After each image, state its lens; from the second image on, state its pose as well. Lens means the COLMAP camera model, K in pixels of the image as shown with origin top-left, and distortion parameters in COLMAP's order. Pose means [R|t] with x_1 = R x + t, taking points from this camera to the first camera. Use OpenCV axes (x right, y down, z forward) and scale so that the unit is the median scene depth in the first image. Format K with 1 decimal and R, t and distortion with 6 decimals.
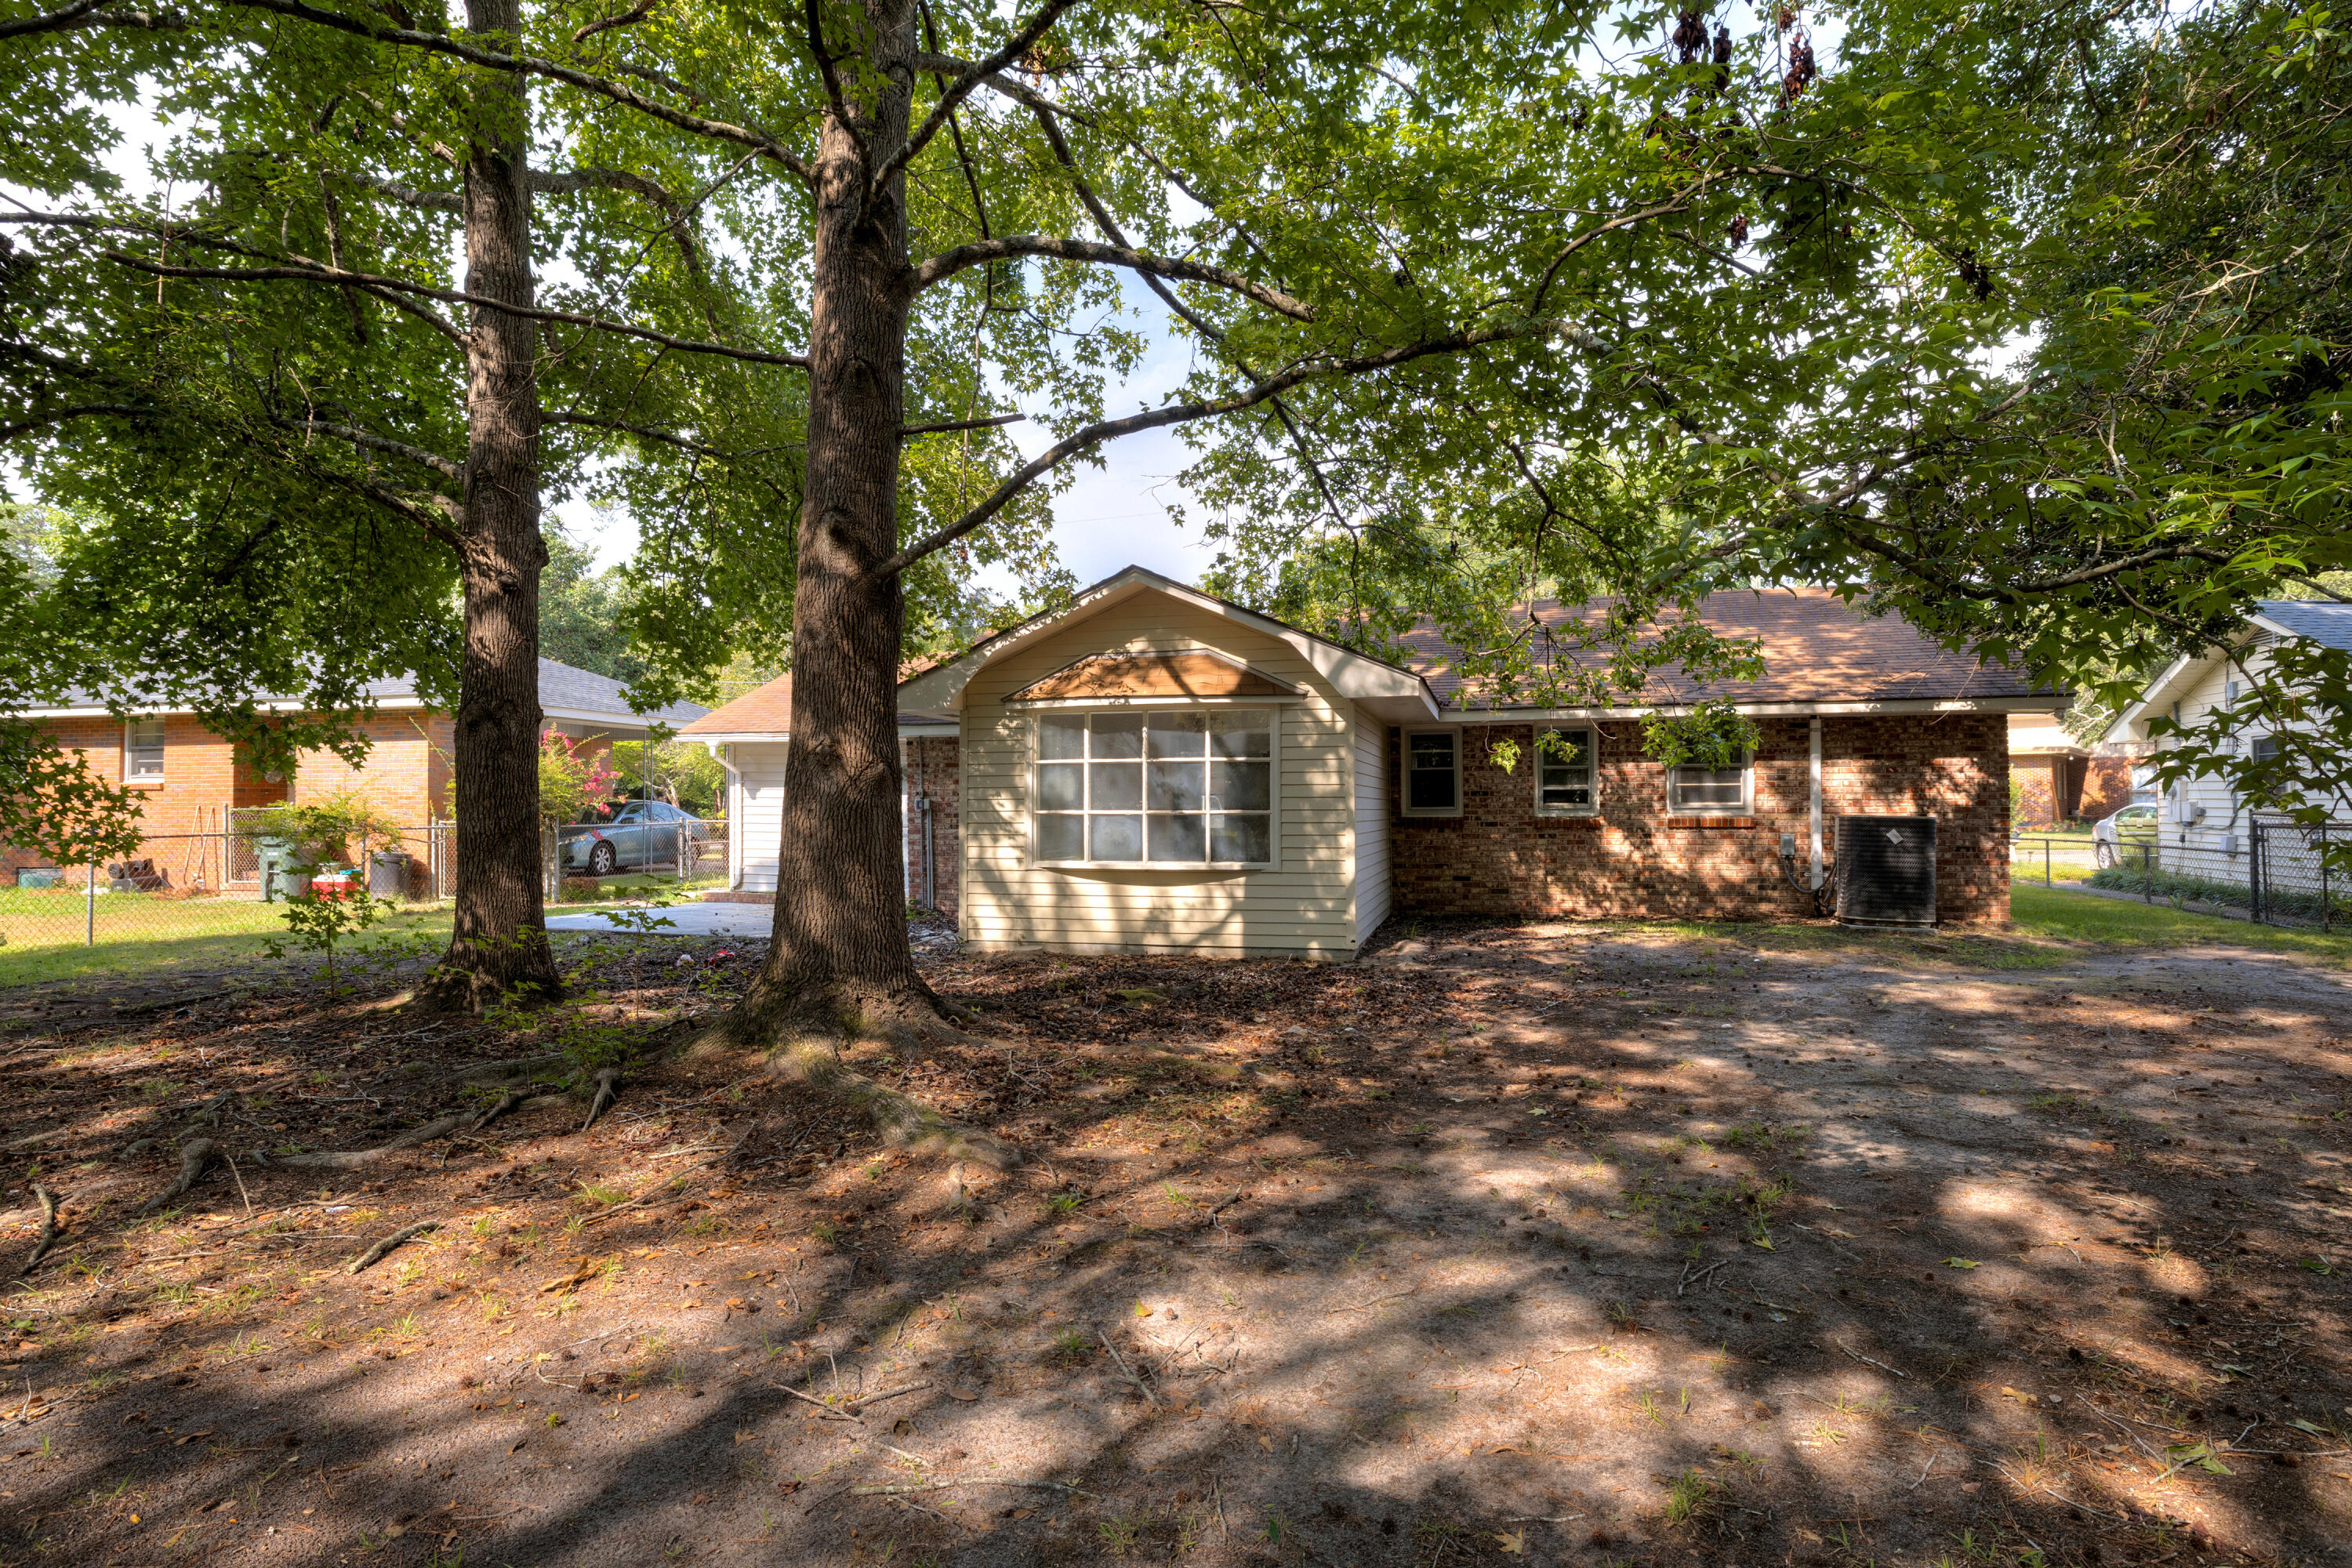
lens RADIAL K [[1282.6, 0, 1177.3], [0, 1282.6, 789.2], [0, 0, 1]] dist [0.000425, 0.000035]
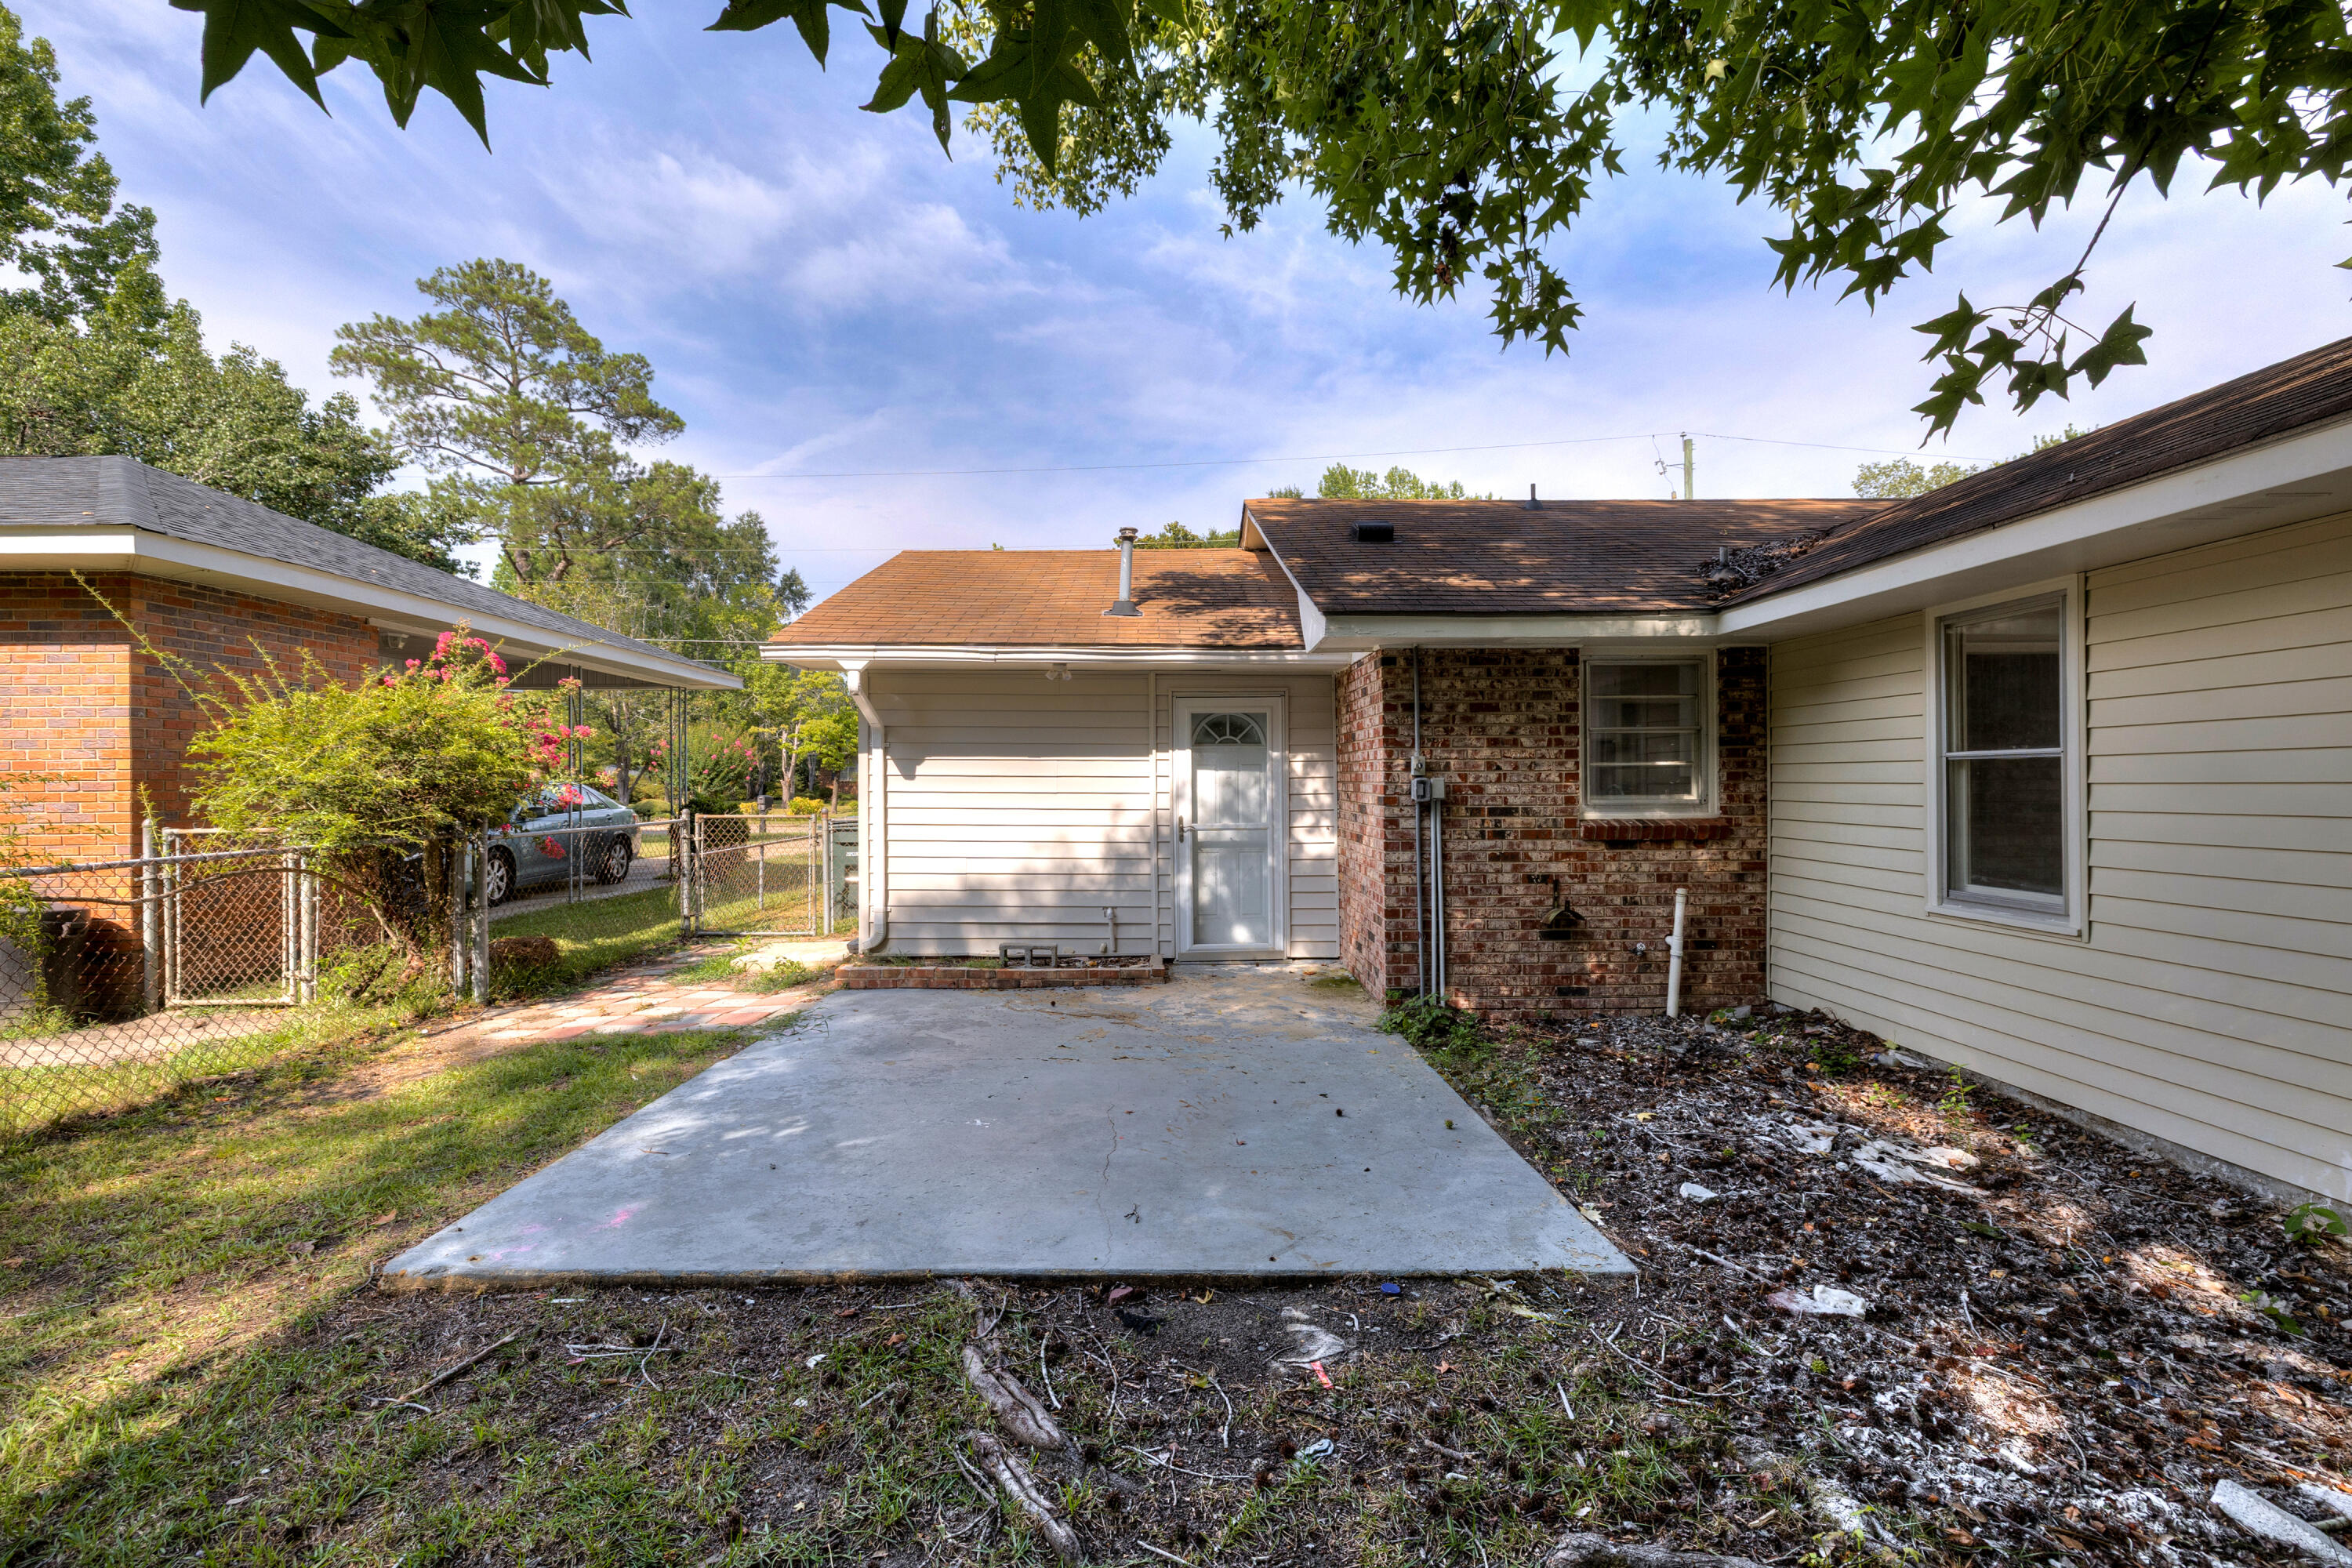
lens RADIAL K [[1013.4, 0, 1173.5], [0, 1013.4, 780.3], [0, 0, 1]] dist [-0.000487, -0.000036]
pose [[0.960137, 0.004626, 0.279493, -0.342761], [-0.003643, 0.999985, -0.004037, 0.009102], [-0.279508, 0.002858, 0.960139, 0.573392]]
